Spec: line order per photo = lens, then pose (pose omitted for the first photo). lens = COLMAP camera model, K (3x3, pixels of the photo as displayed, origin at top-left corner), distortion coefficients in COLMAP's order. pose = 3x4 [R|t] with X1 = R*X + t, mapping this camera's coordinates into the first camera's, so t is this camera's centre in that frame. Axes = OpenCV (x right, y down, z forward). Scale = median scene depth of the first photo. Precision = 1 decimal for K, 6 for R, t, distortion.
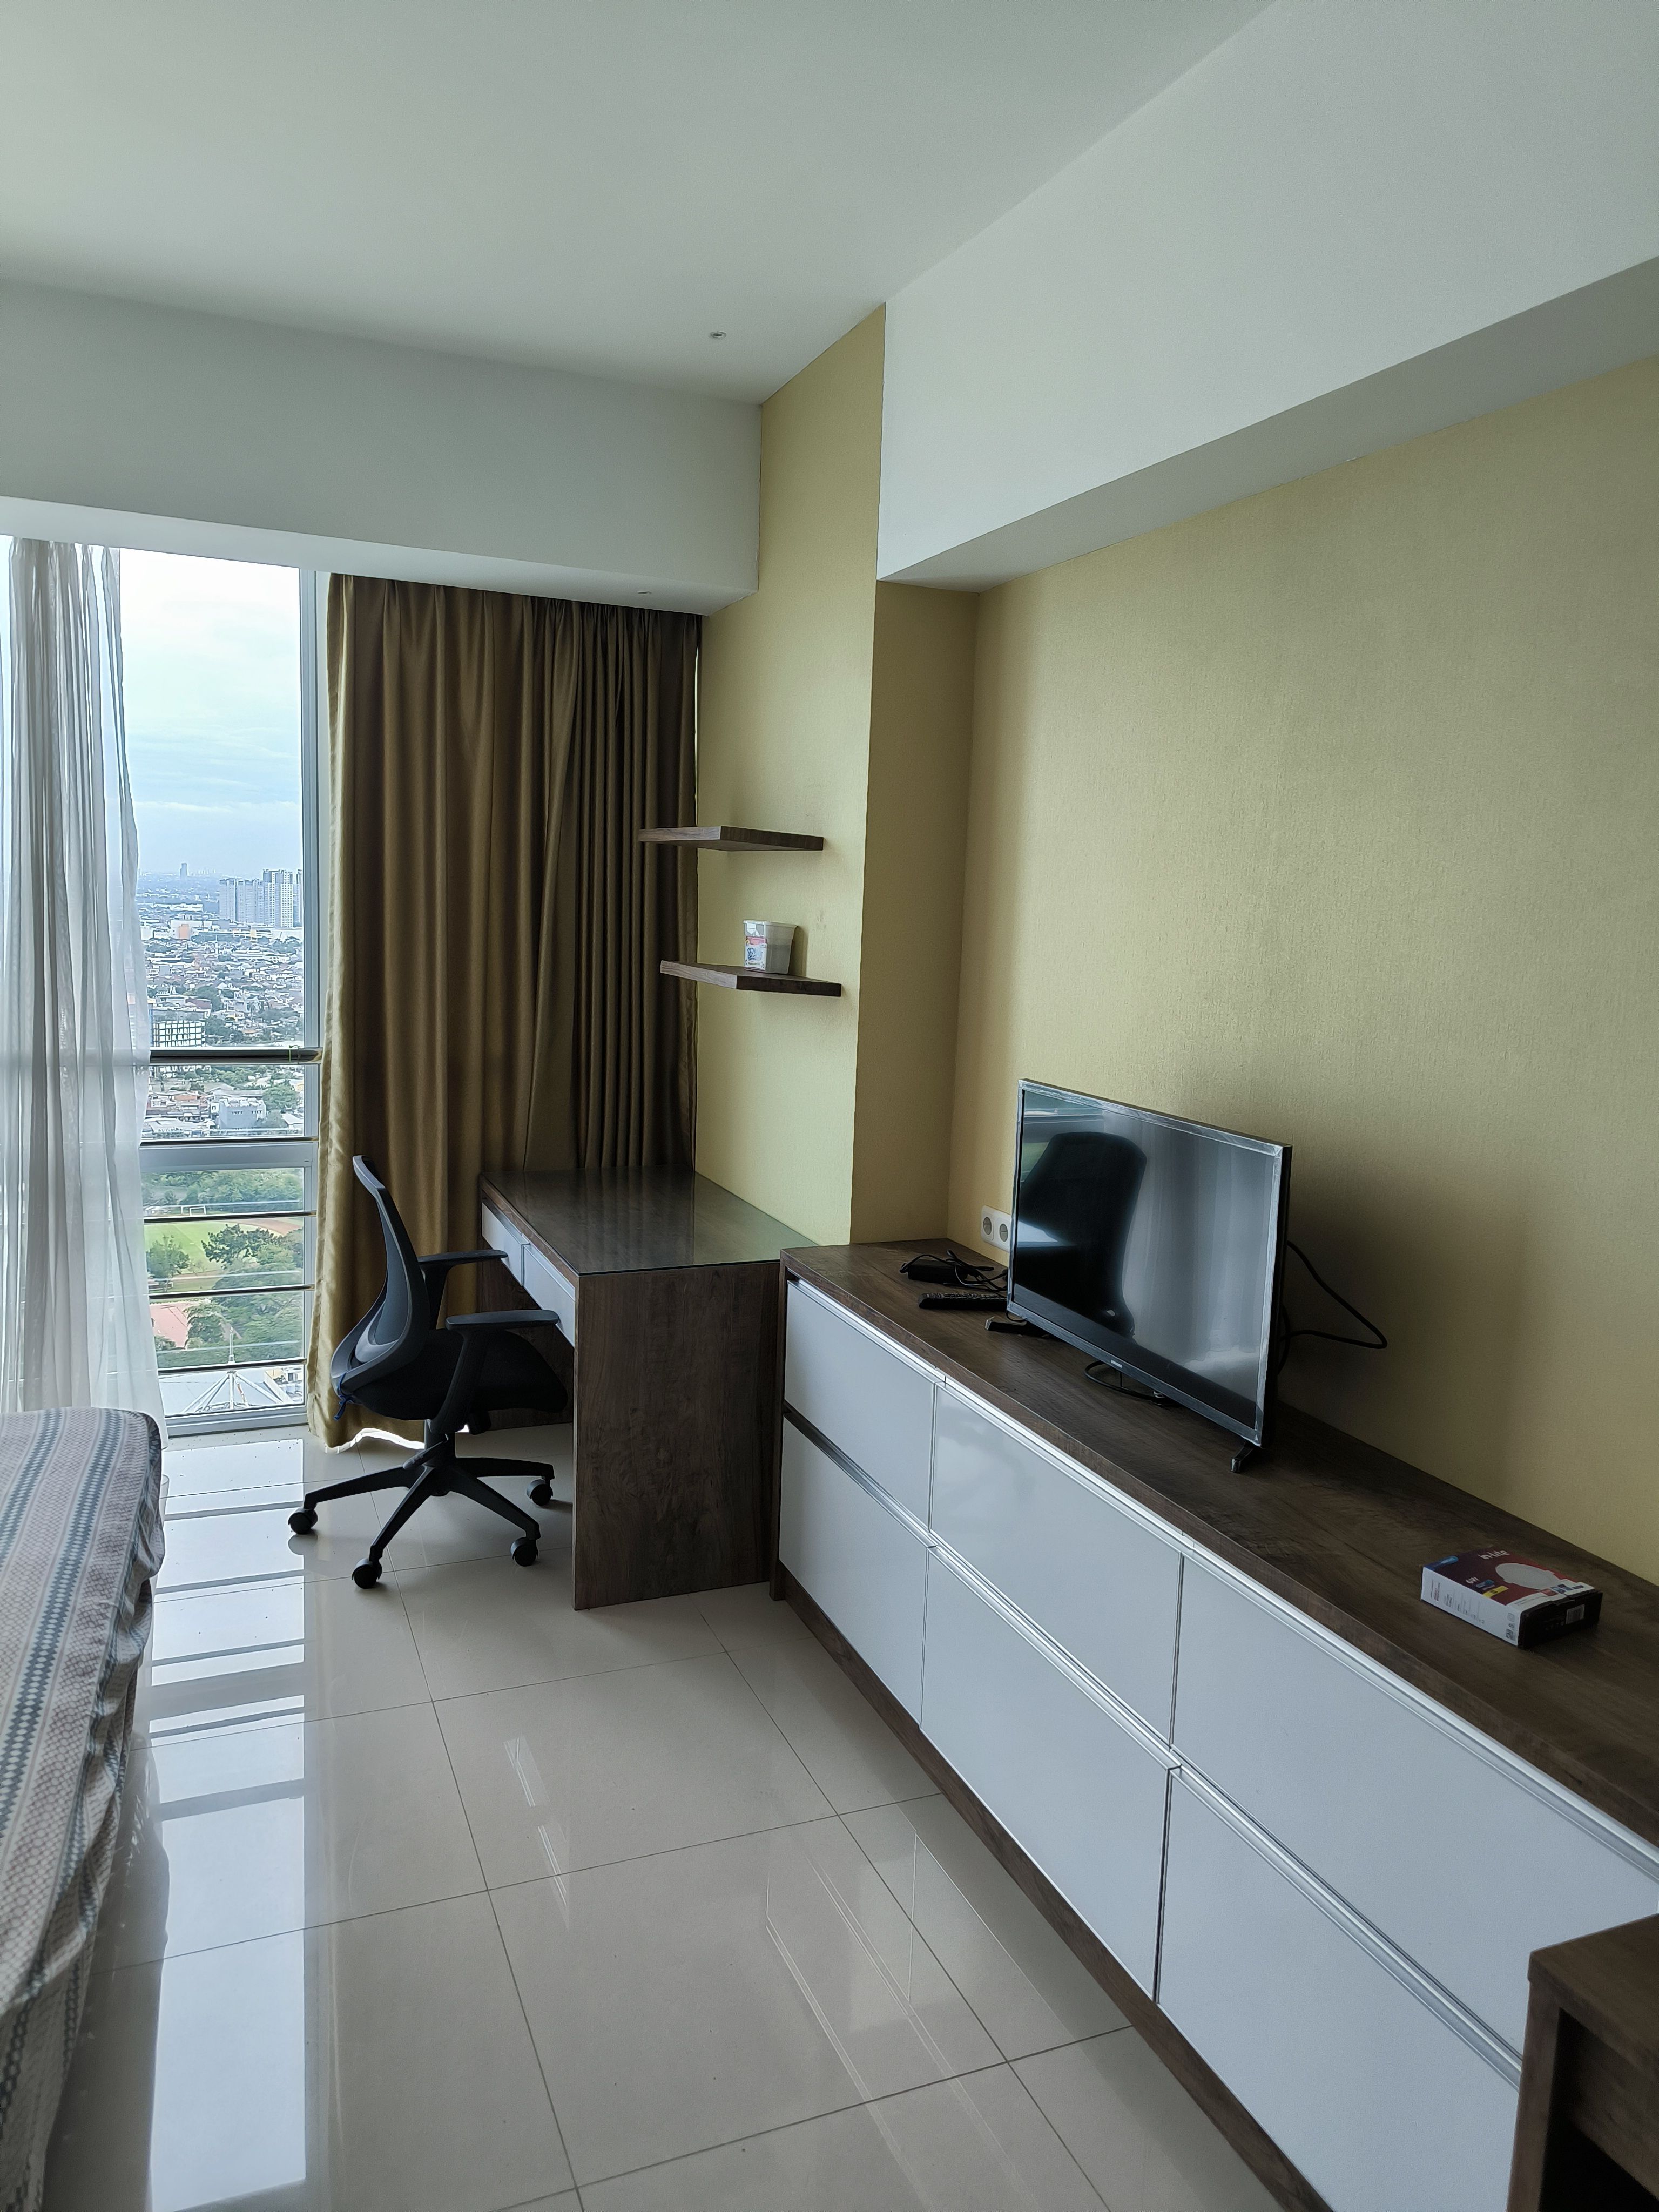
lens RADIAL K [[1558.0, 0, 827.1], [0, 1558.0, 1095.5], [0, 0, 1]] dist [0.047285, -0.002961]
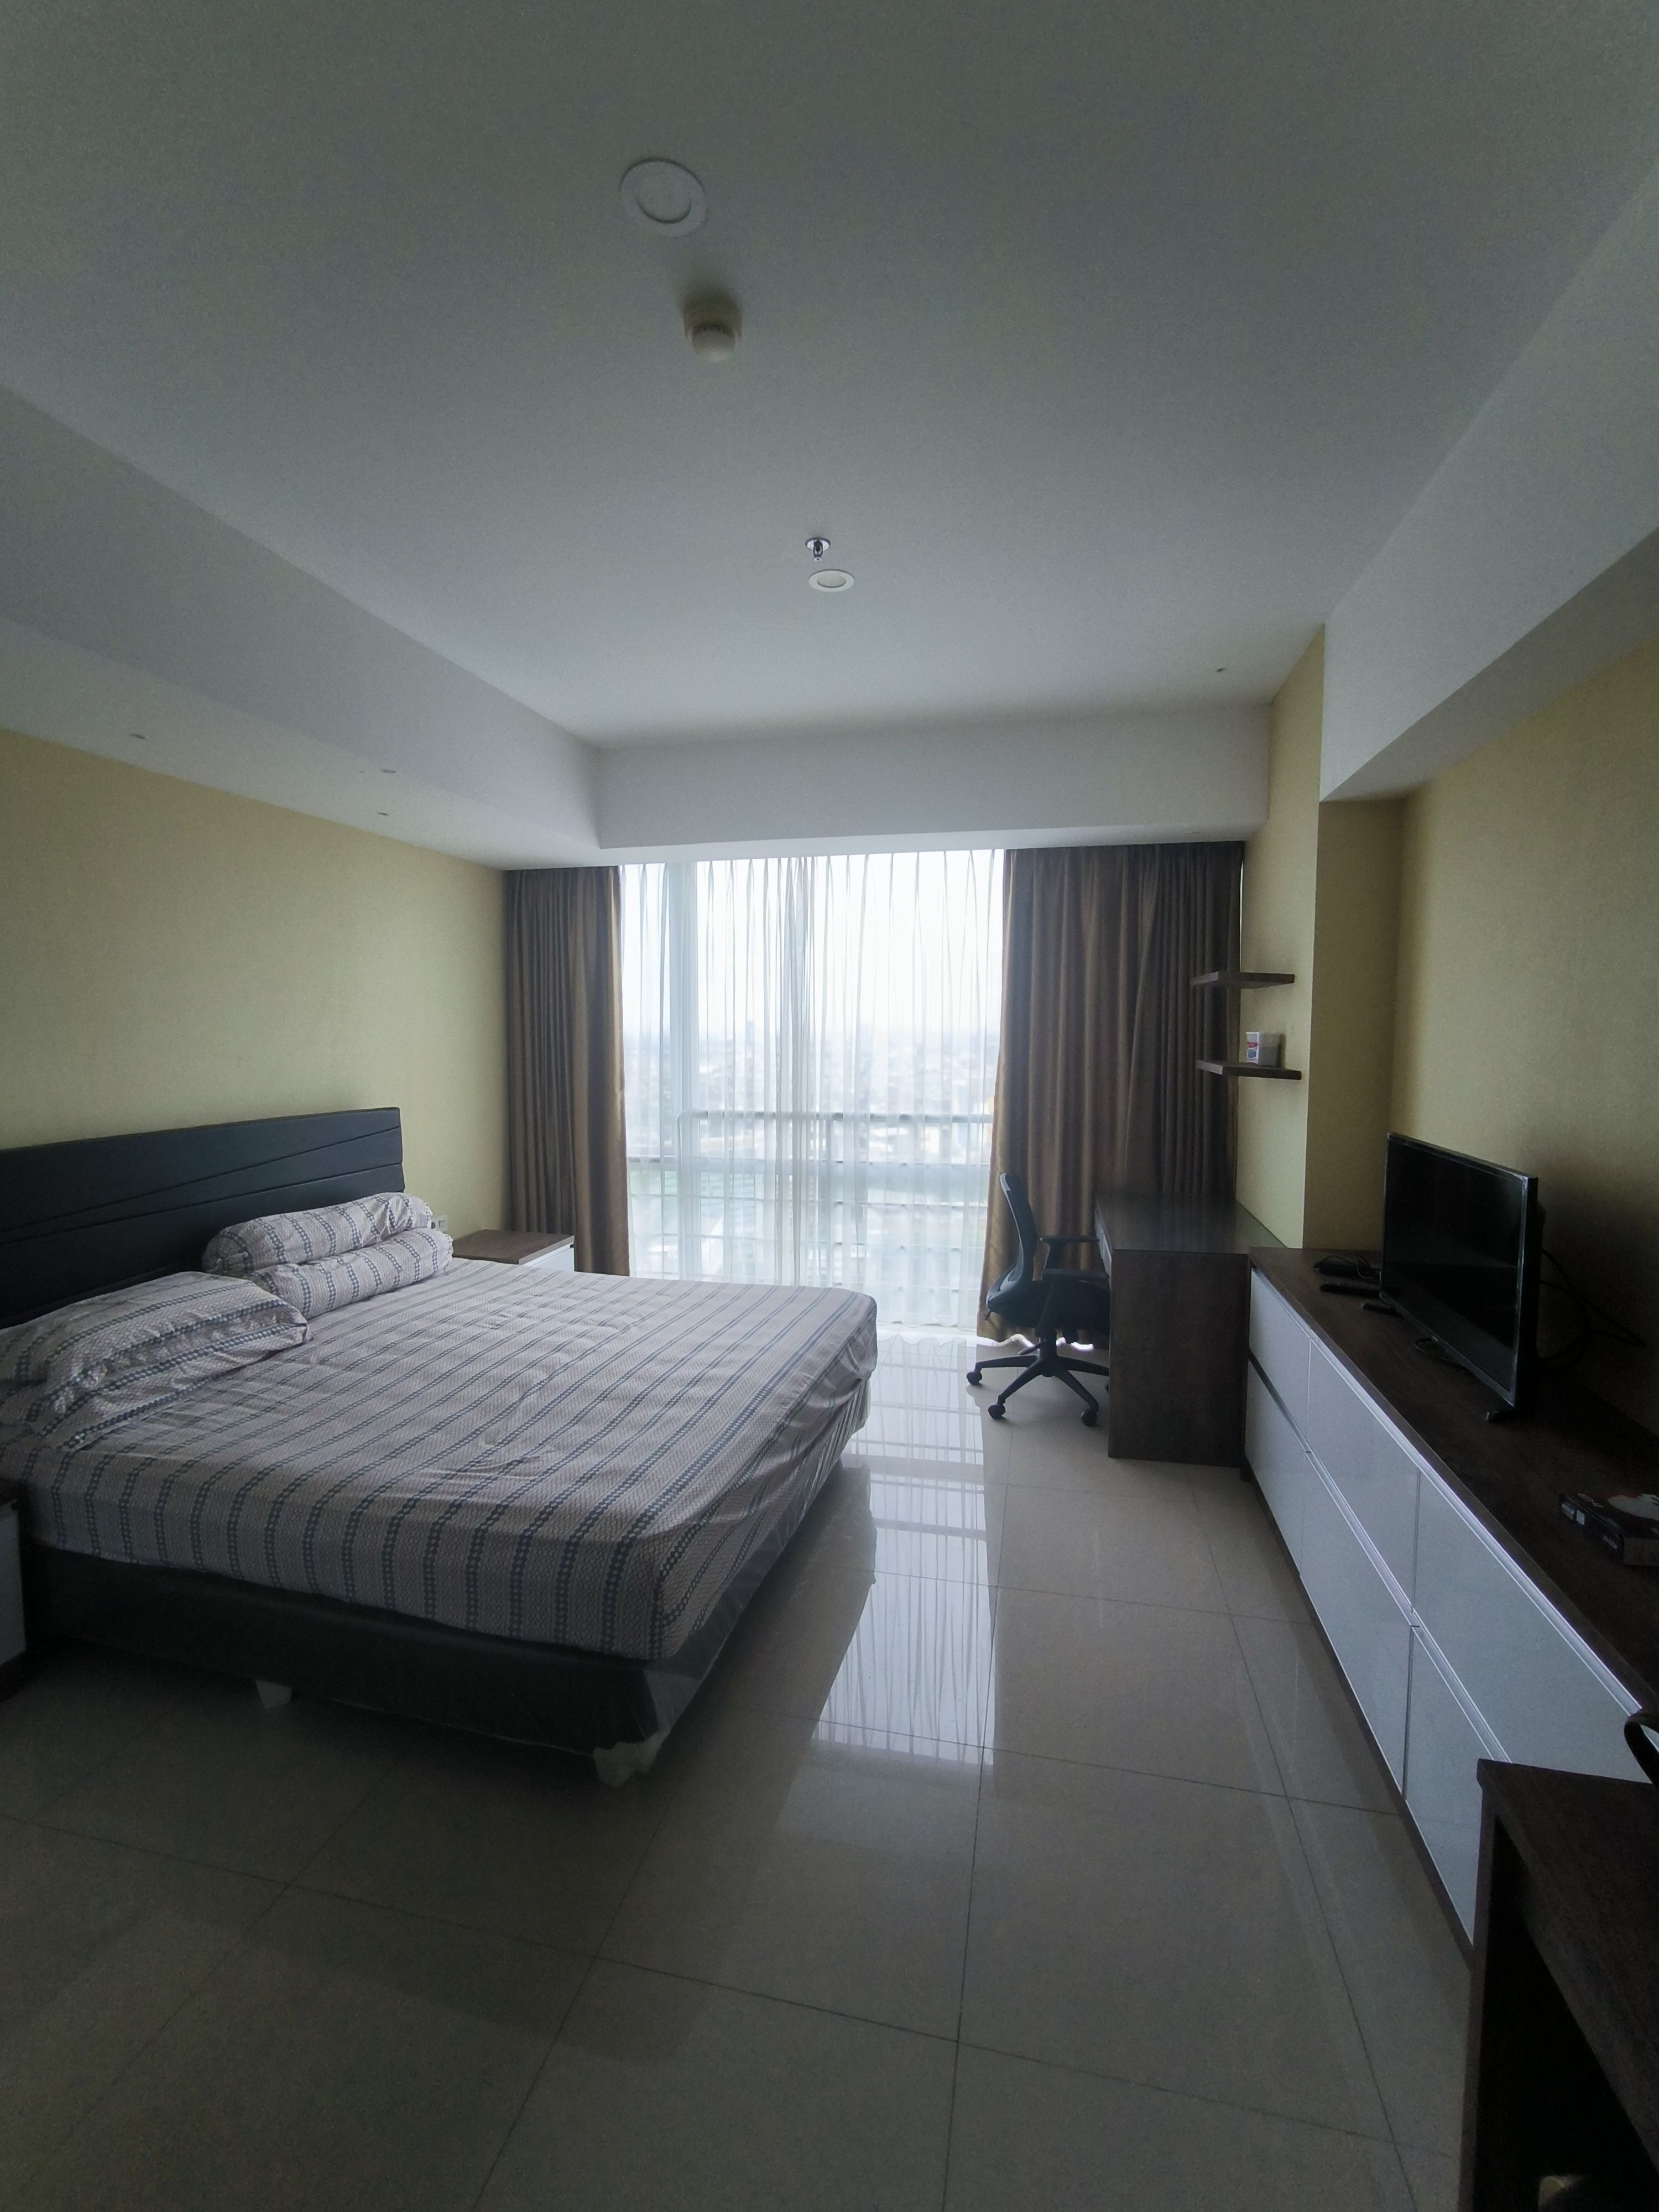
lens RADIAL K [[961.6, 0, 829.5], [0, 961.6, 1106.0], [0, 0, 1]] dist [-0.029195, 0.024328]
pose [[0.815341, 0.008441, -0.578920, 0.163618], [-0.040977, 0.998228, -0.043155, 0.018114], [0.577530, 0.058908, 0.814242, 0.002711]]
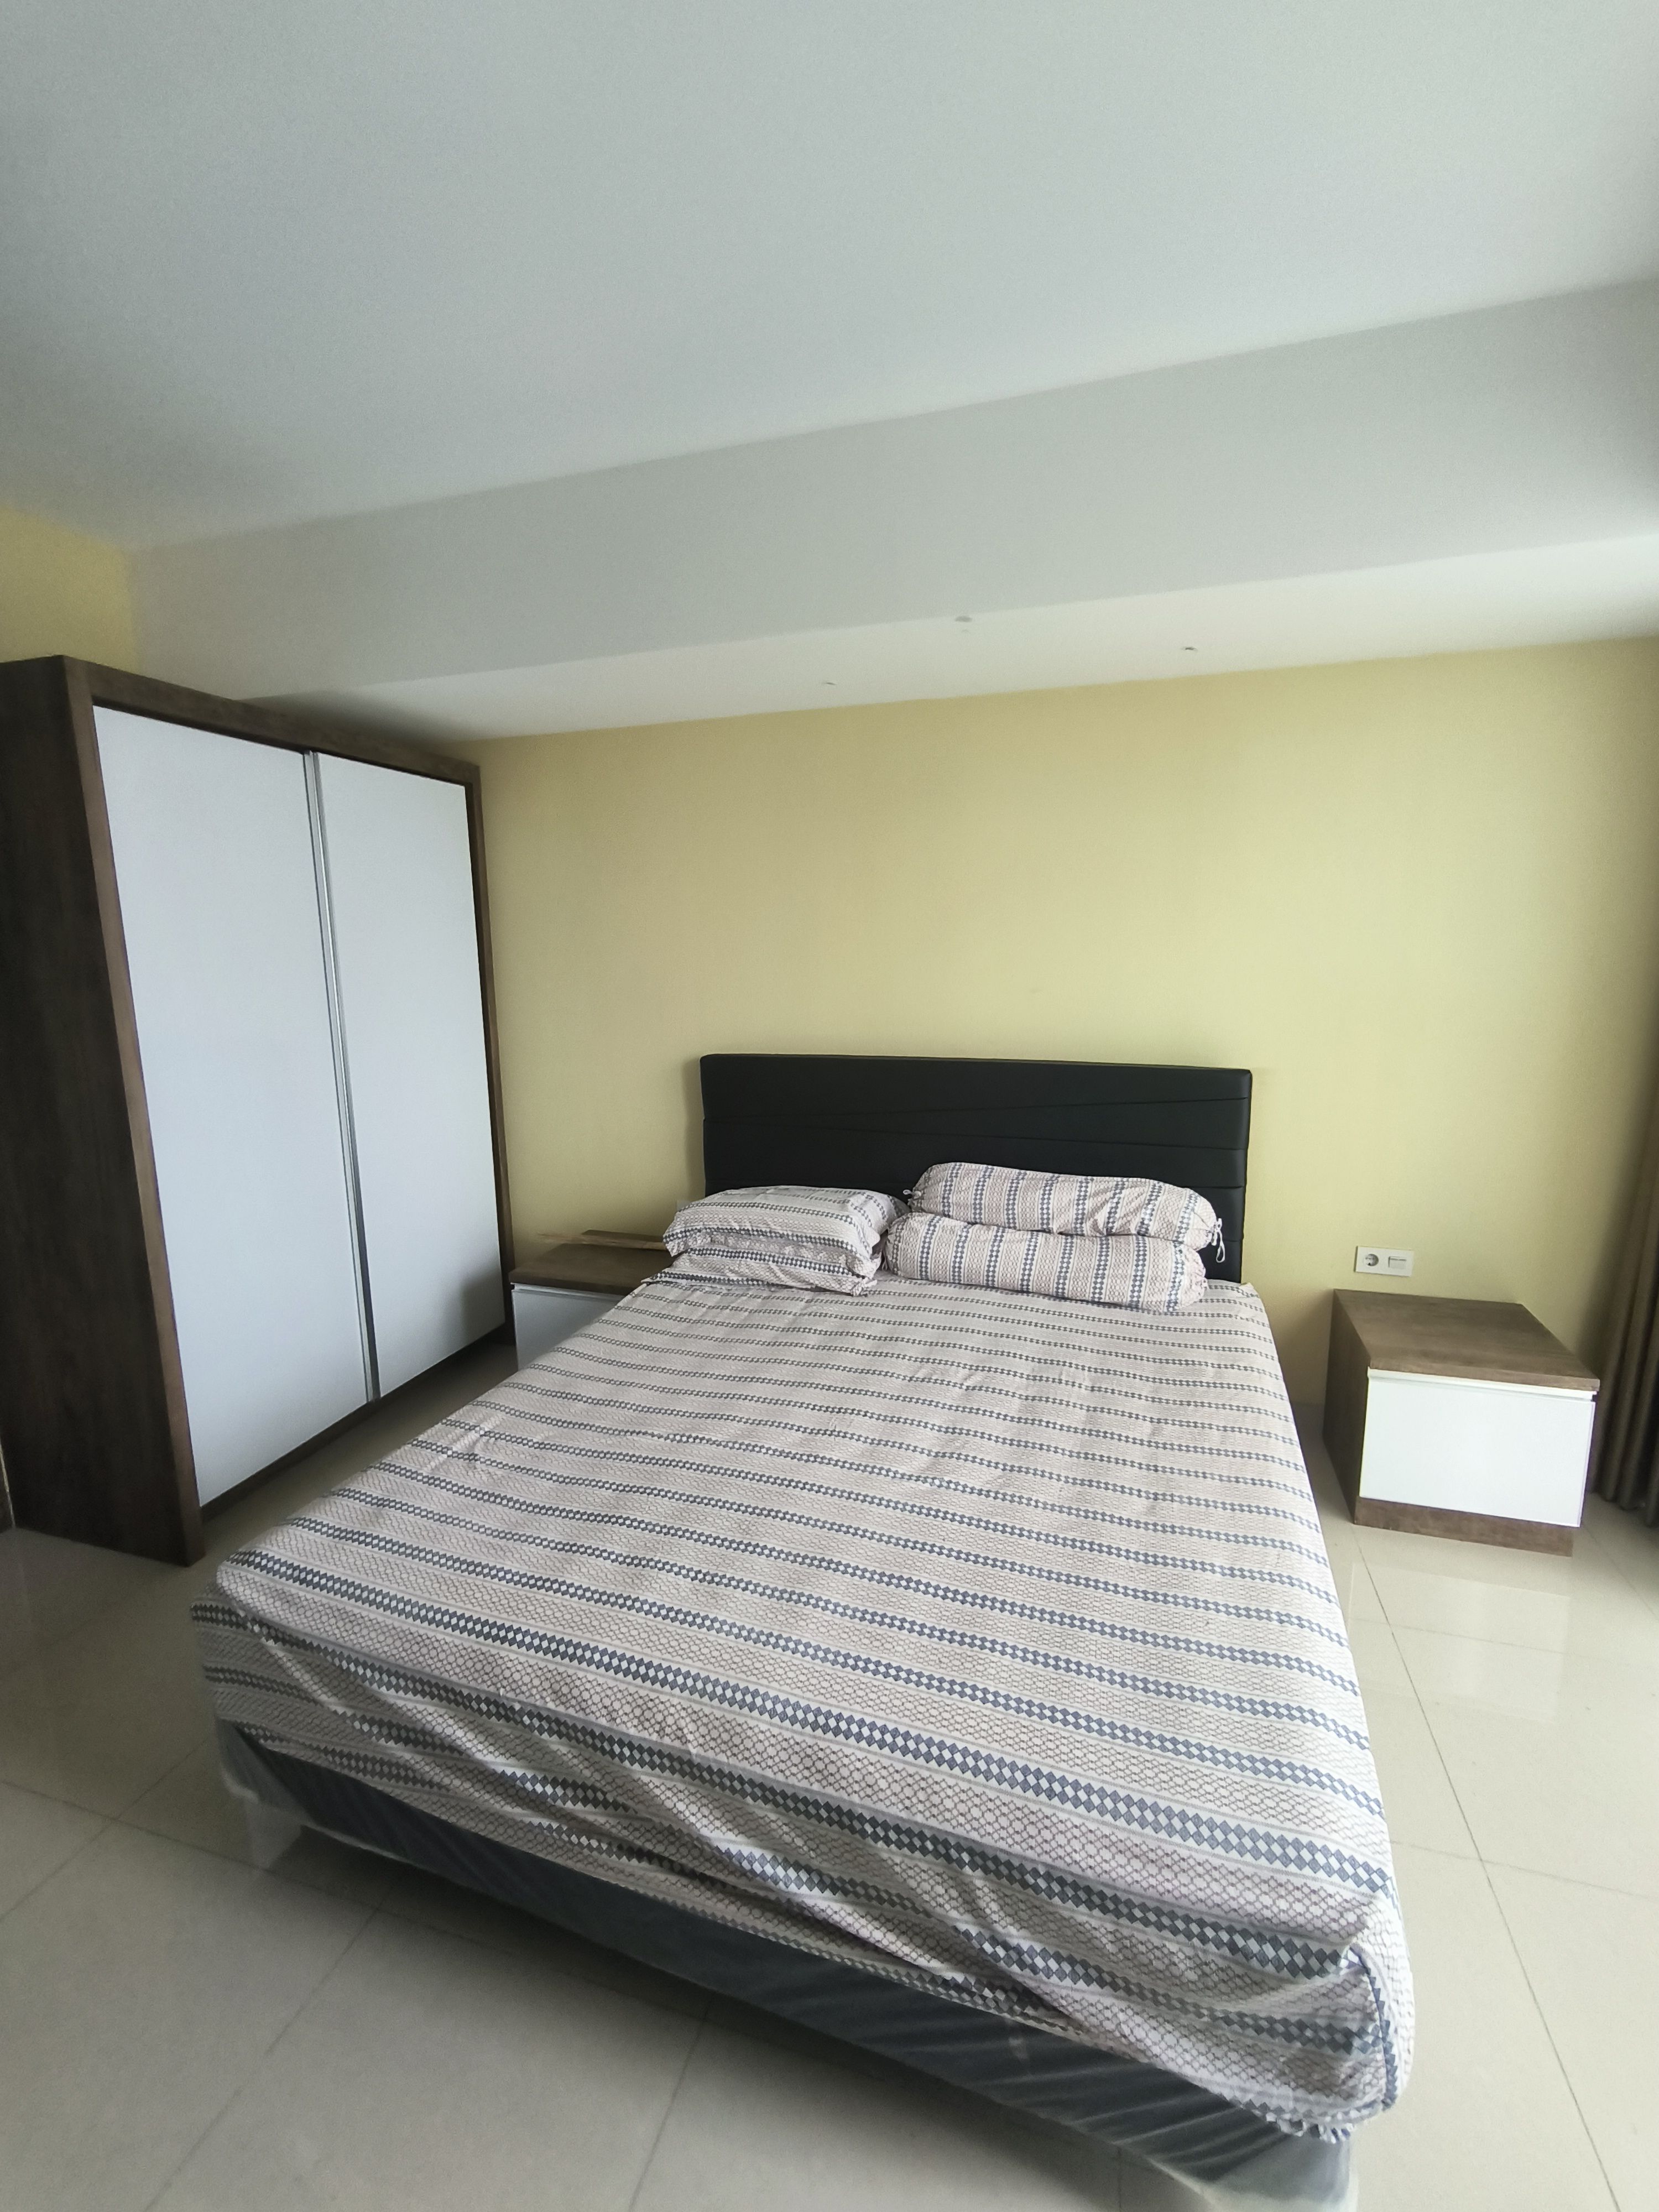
lens RADIAL K [[961.6, 0, 829.5], [0, 961.6, 1106.0], [0, 0, 1]] dist [-0.029195, 0.024328]
pose [[-0.637065, 0.101830, -0.764055, -0.069474], [-0.106848, 0.970000, 0.218367, -0.108771], [0.763369, 0.220752, -0.607072, 0.811640]]
